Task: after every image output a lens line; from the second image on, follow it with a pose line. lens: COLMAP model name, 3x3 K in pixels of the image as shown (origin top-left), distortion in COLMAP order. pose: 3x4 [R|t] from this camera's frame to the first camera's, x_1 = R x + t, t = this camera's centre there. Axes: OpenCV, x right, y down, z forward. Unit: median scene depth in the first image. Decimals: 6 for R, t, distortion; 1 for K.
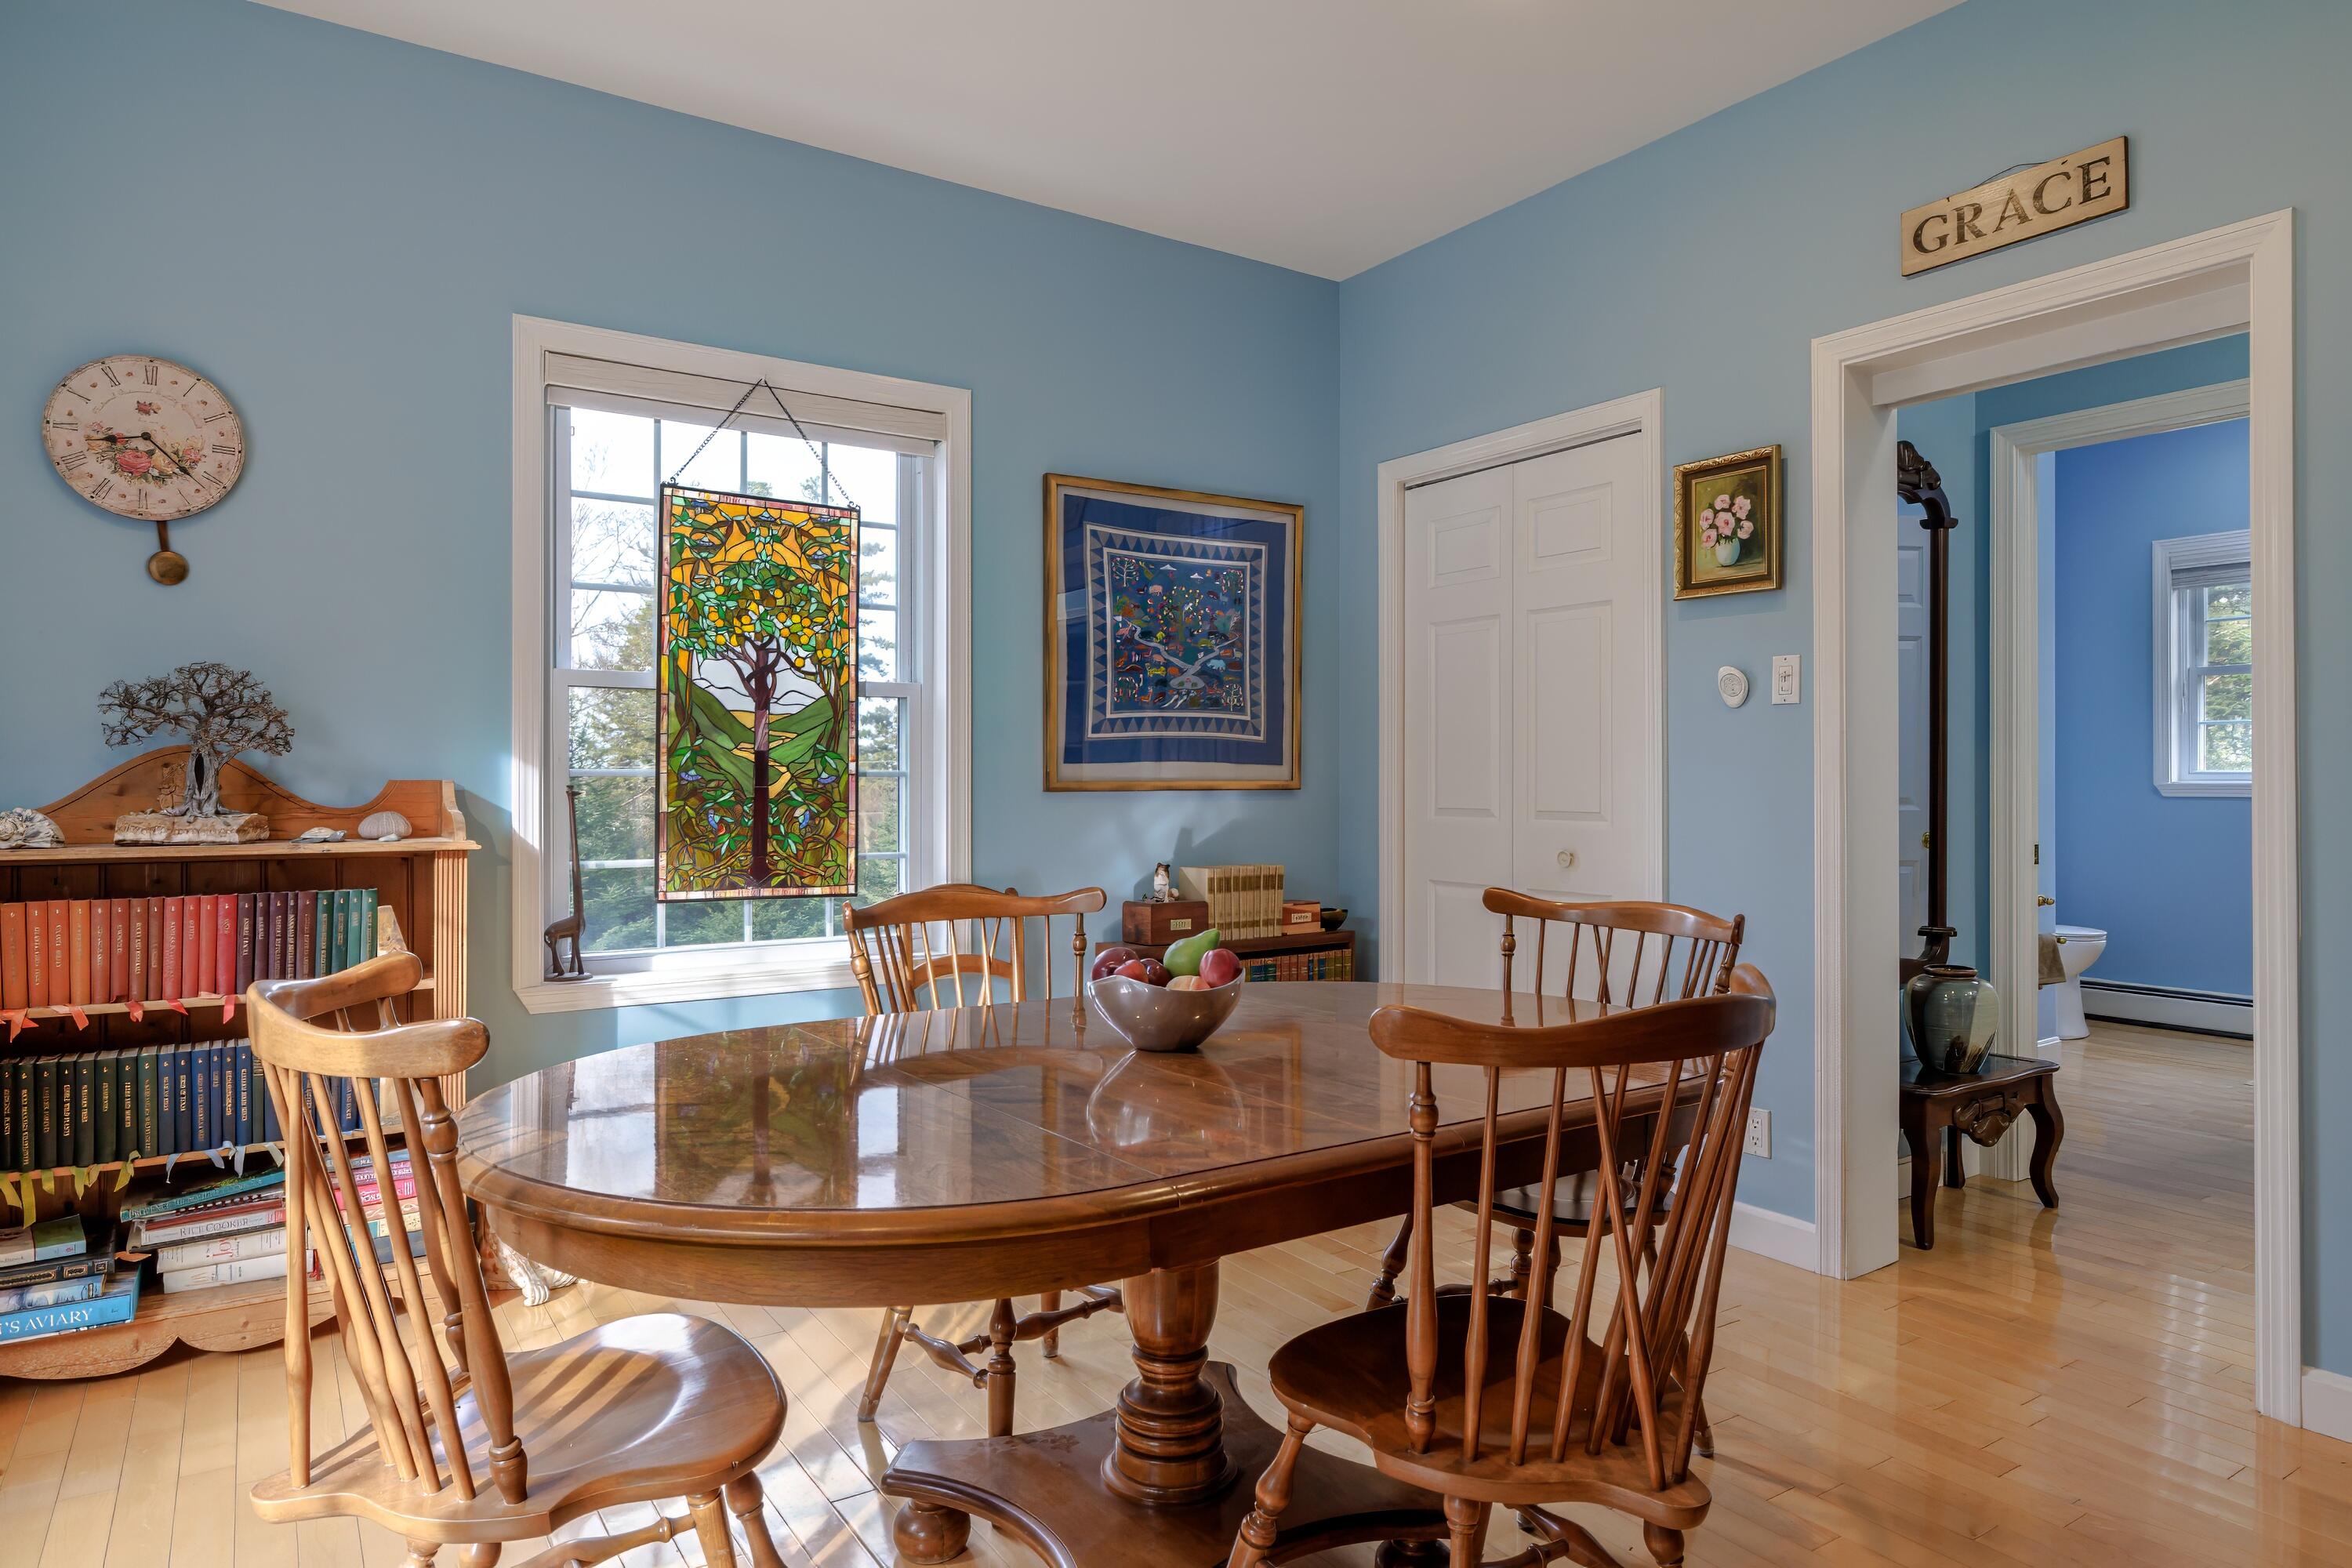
lens RADIAL K [[1380.9, 0, 1176.0], [0, 1380.9, 784.0], [0, 0, 1]] dist [0.001613, 0.000360]
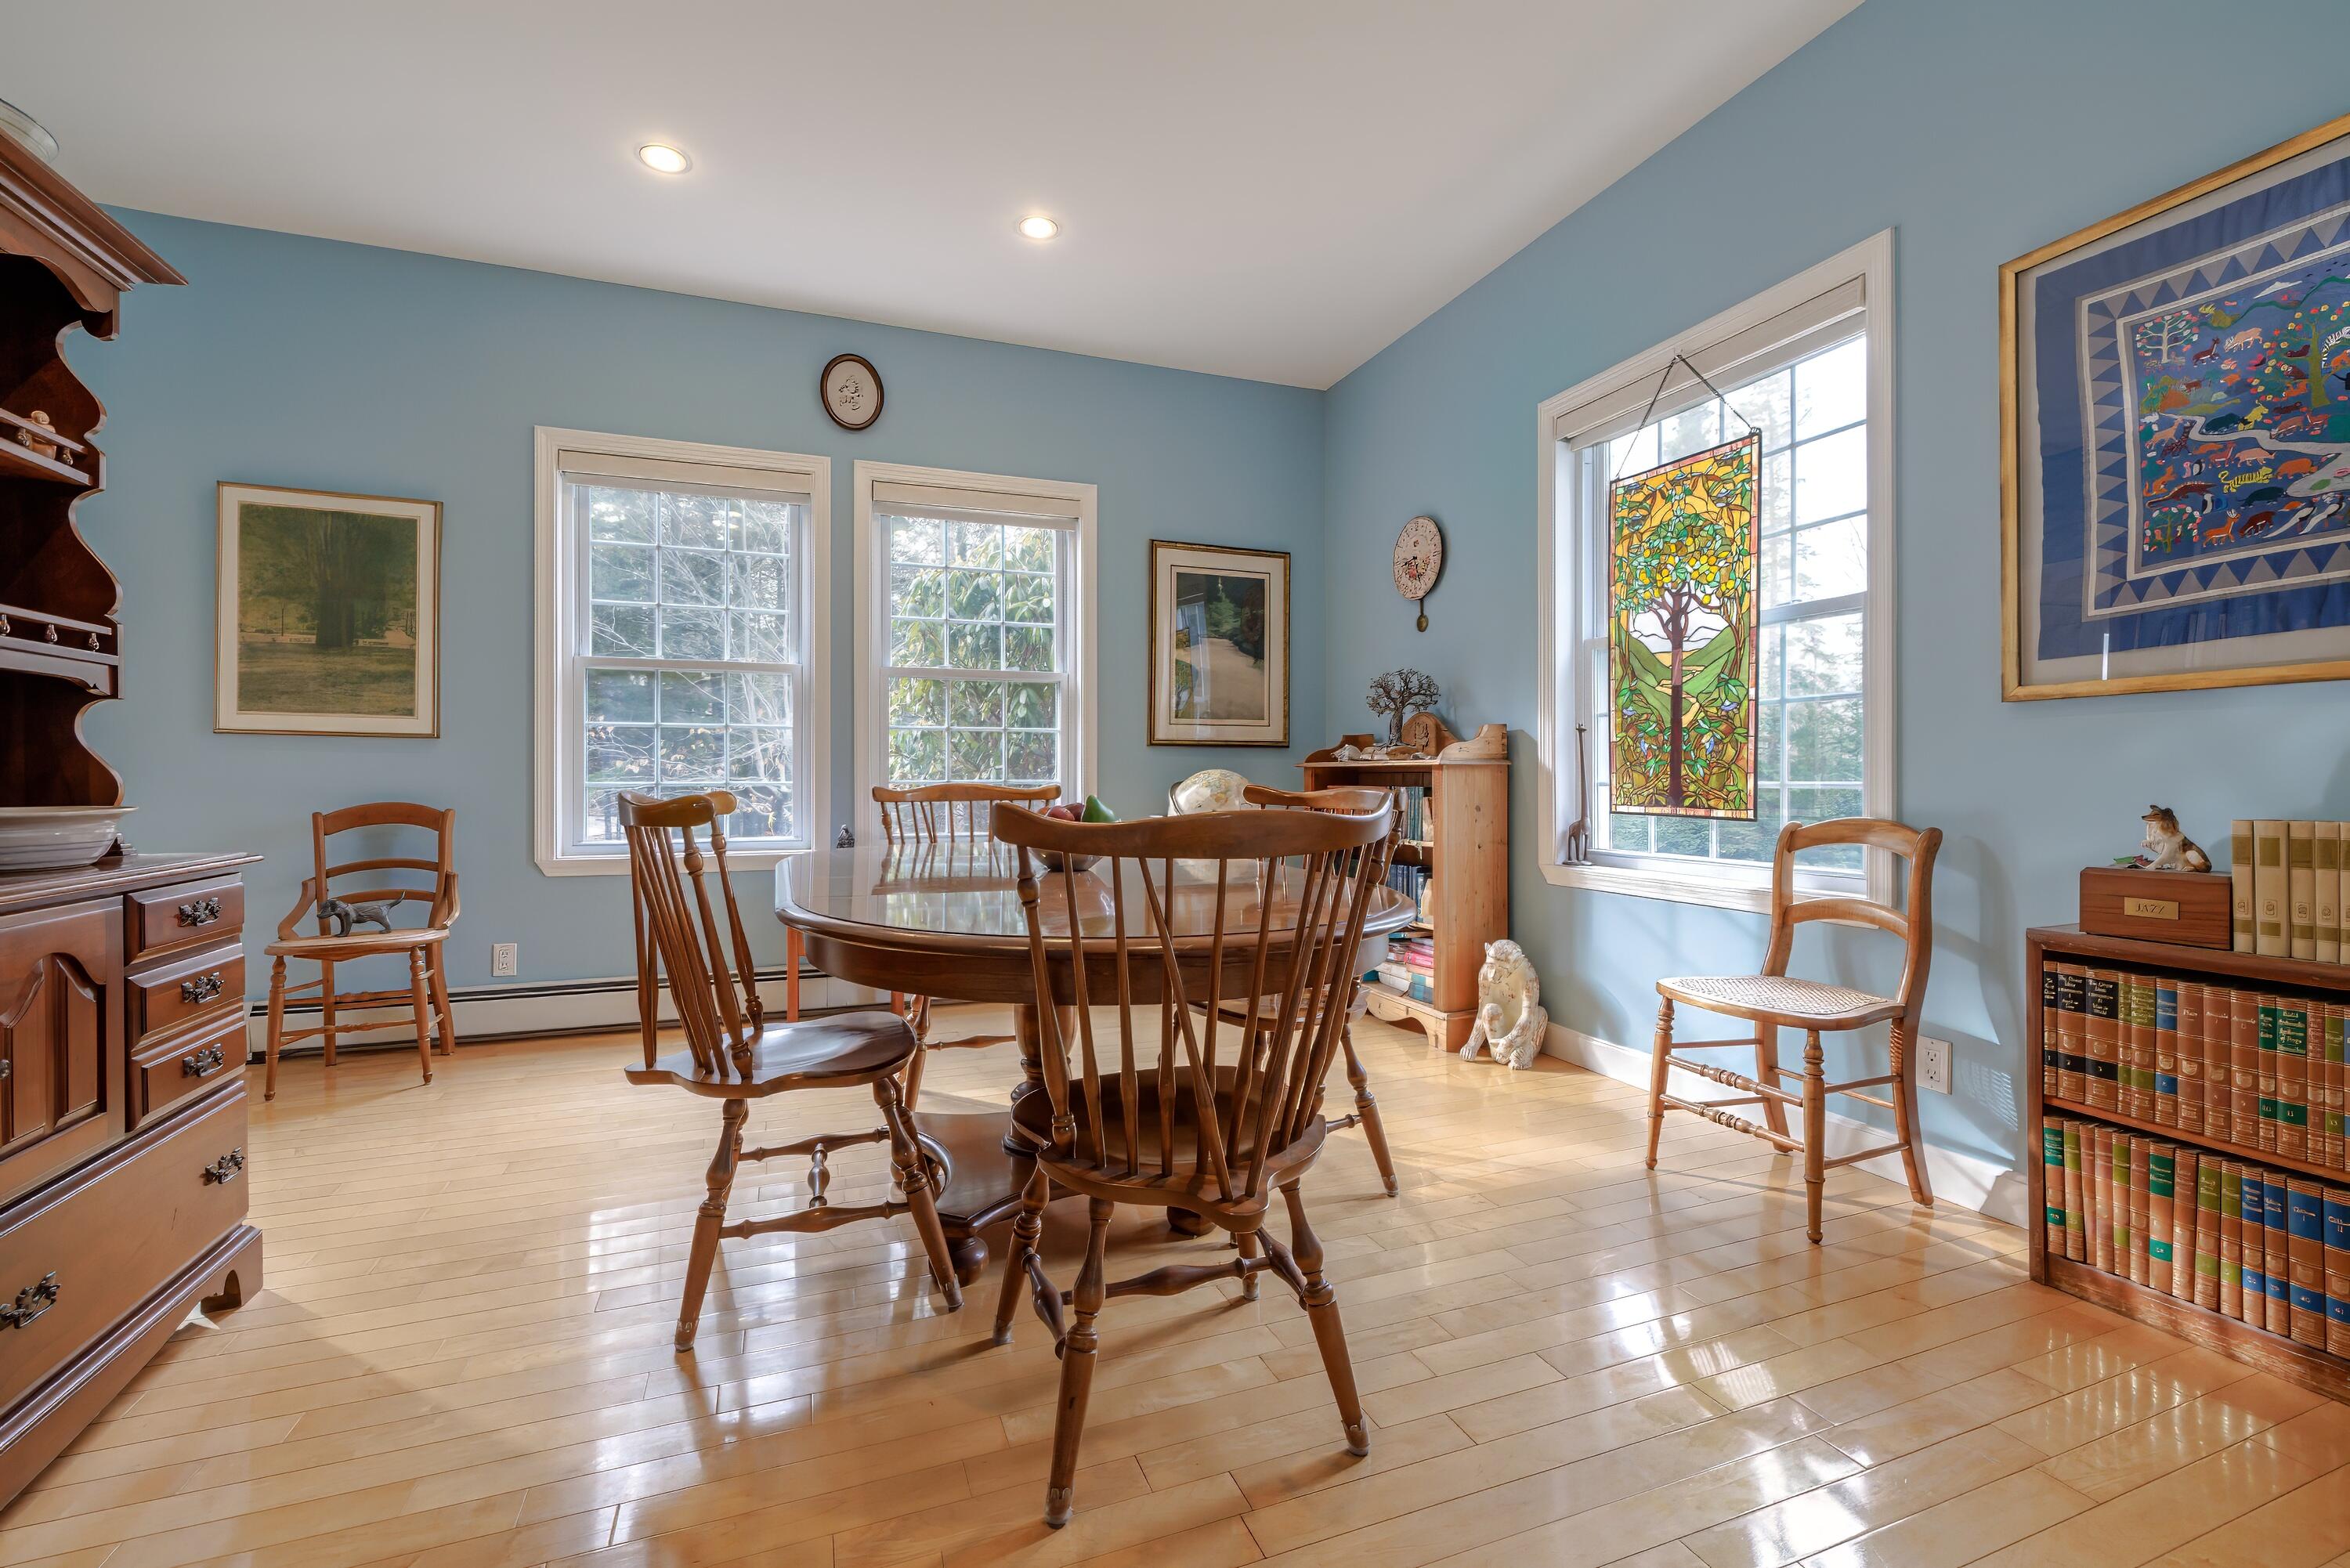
lens RADIAL K [[1011.9, 0, 1177.0], [0, 1011.9, 780.7], [0, 0, 1]] dist [-0.001743, 0.000435]
pose [[-0.221917, 0.001163, -0.975065, 0.588694], [-0.001004, 0.999998, 0.001421, 0.052438], [0.975065, 0.001294, -0.221916, 0.777833]]
